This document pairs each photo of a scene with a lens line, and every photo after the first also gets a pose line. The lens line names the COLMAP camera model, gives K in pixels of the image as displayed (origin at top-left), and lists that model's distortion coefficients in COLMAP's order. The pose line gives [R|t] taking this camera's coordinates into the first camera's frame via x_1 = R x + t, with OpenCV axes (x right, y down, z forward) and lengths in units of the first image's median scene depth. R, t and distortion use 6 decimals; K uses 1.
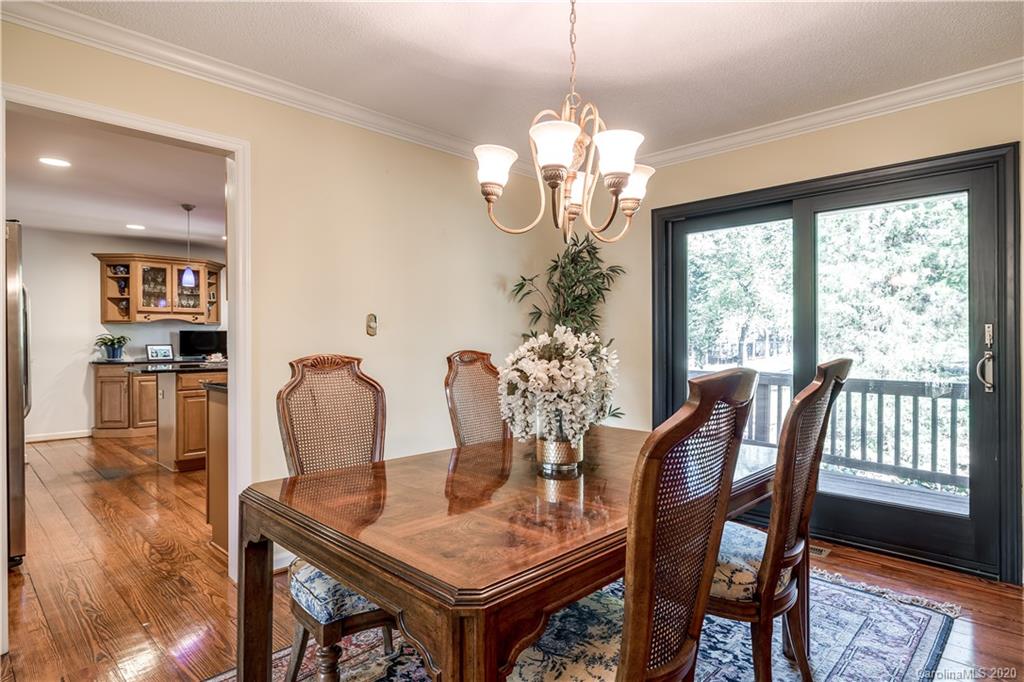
lens RADIAL K [[564.4, 0, 512.5], [0, 564.4, 339.9], [0, 0, 1]] dist [-0.003054, -0.000403]
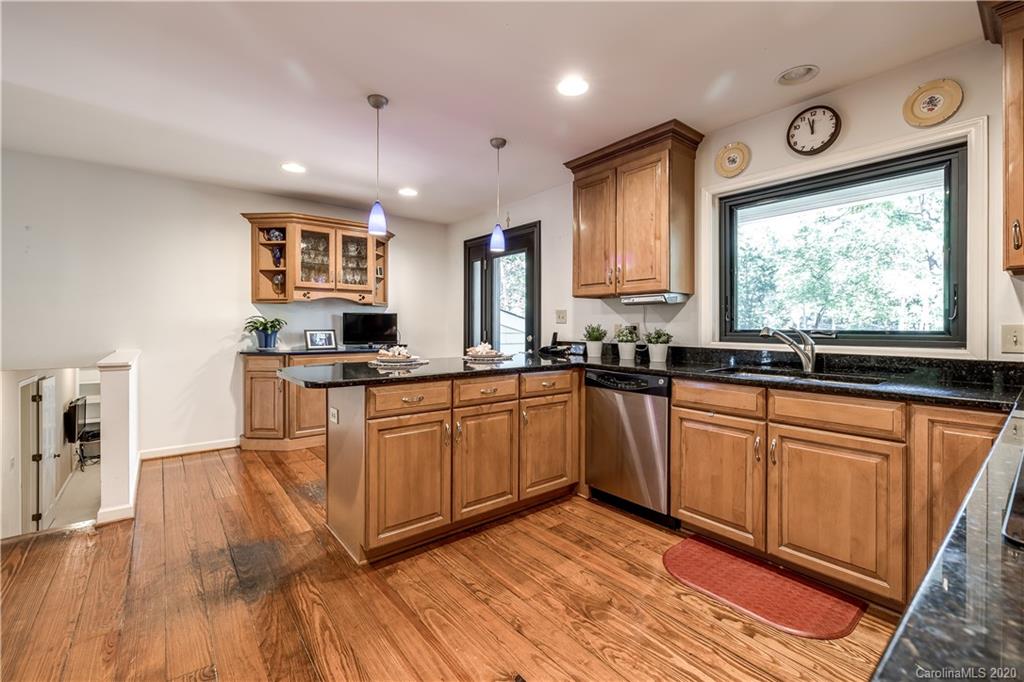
lens RADIAL K [[432.4, 0, 512.9], [0, 432.4, 327.0], [0, 0, 1]] dist [-0.005355, 0.000747]
pose [[0.993553, 0.006539, -0.113184, -0.296192], [-0.006161, 0.999974, 0.003686, 0.000390], [0.113205, -0.002965, 0.993567, 0.437661]]
